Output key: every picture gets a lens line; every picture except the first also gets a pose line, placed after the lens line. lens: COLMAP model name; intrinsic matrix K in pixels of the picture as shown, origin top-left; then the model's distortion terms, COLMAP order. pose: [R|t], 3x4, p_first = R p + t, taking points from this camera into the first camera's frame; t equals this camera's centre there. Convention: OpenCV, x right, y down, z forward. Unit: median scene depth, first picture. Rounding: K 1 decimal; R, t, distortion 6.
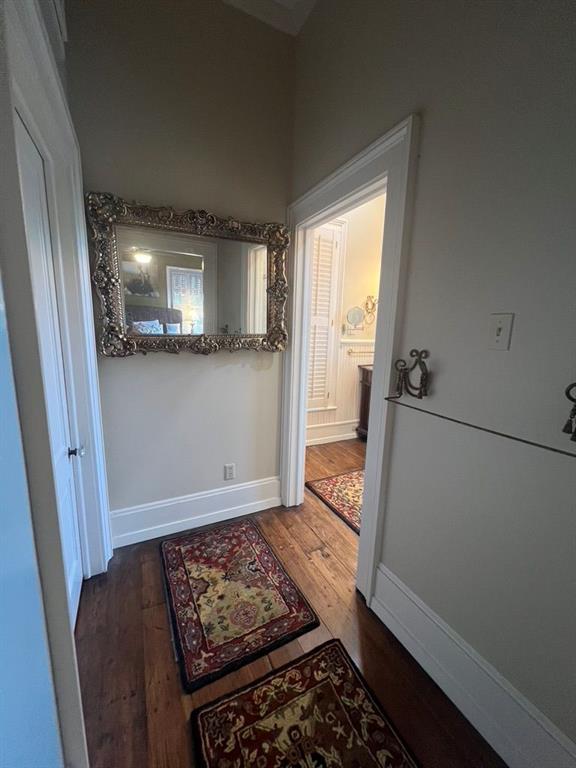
lens RADIAL K [[306.1, 0, 287.4], [0, 306.1, 381.1], [0, 0, 1]] dist [-0.005838, 0.000305]
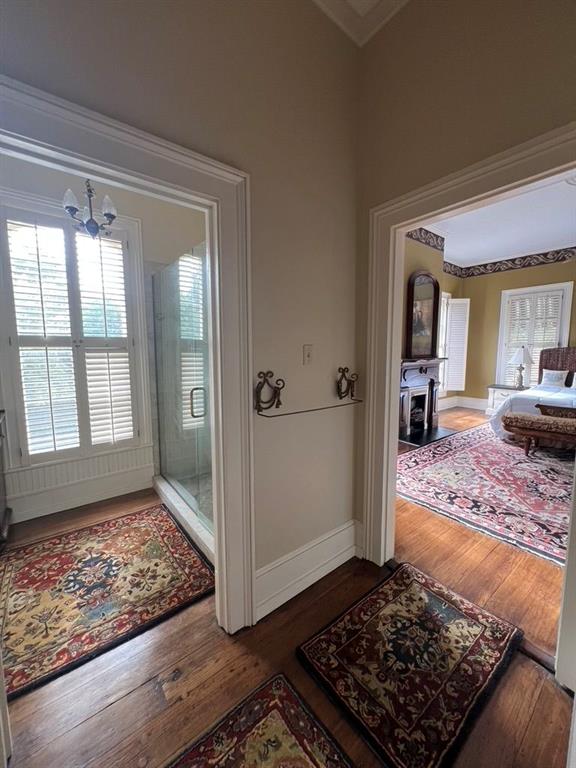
lens RADIAL K [[306.1, 0, 289.5], [0, 306.1, 385.2], [0, 0, 1]] dist [-0.005838, 0.000305]
pose [[-0.214157, -0.131101, 0.967961, -0.797021], [0.158966, 0.973064, 0.166962, -0.238691], [-0.963777, 0.189629, -0.187548, 1.146872]]
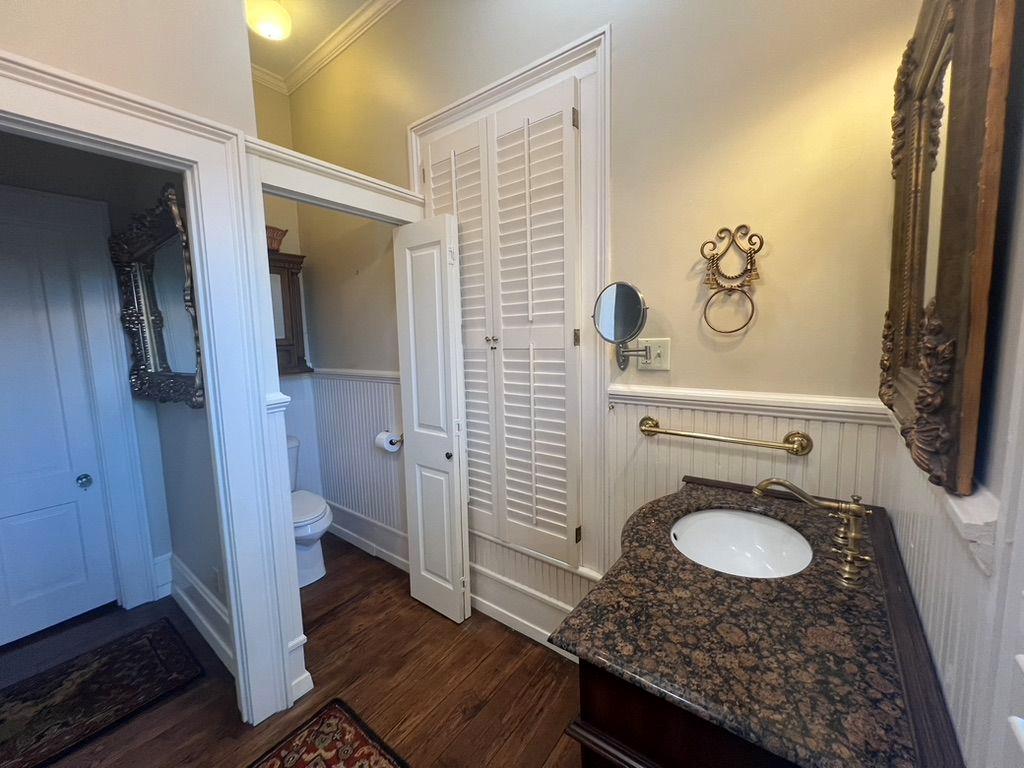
lens RADIAL K [[408.2, 0, 513.1], [0, 408.2, 381.9], [0, 0, 1]] dist [-0.005838, 0.000305]
pose [[0.440332, 0.062623, -0.895648, 1.491188], [-0.120062, 0.992712, 0.010383, -0.371984], [0.889771, 0.102962, 0.444642, 2.003394]]
